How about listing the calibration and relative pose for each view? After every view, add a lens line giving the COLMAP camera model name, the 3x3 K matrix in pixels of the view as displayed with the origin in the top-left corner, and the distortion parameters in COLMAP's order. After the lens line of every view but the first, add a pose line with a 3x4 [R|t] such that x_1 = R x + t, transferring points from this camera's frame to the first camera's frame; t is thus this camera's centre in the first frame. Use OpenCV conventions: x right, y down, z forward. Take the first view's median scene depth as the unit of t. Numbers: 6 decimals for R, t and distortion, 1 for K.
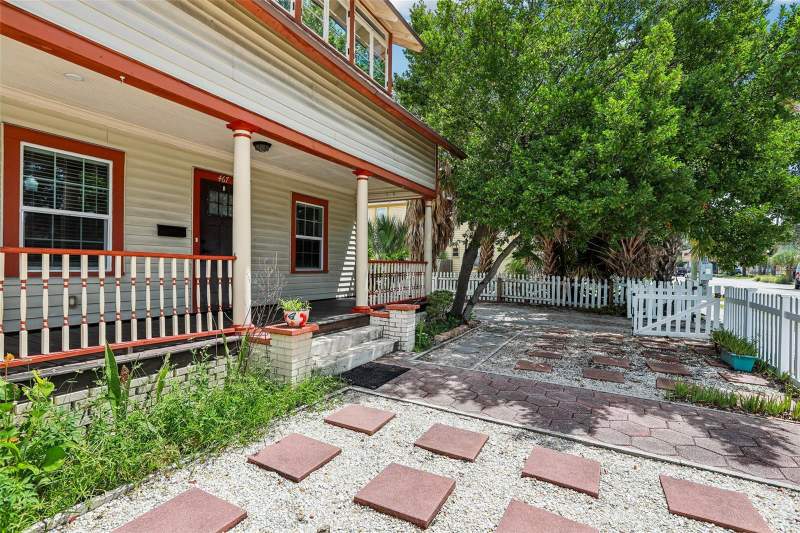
lens RADIAL K [[407.2, 0, 394.7], [0, 407.2, 269.1], [0, 0, 1]] dist [0.011735, 0.002245]
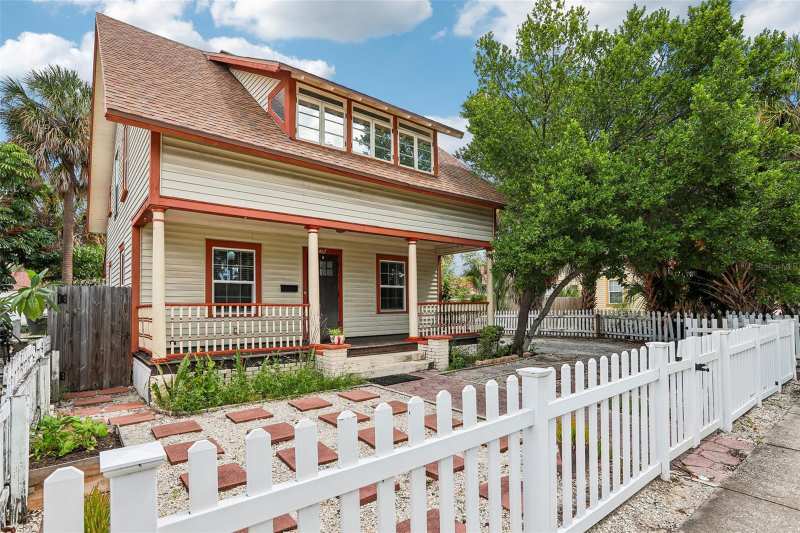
lens RADIAL K [[407.2, 0, 397.2], [0, 407.2, 306.2], [0, 0, 1]] dist [0.011735, 0.002245]
pose [[0.933638, -0.024272, -0.357394, 0.379043], [0.021560, 0.999701, -0.011570, 0.004243], [0.357568, 0.003097, 0.933882, -0.308139]]
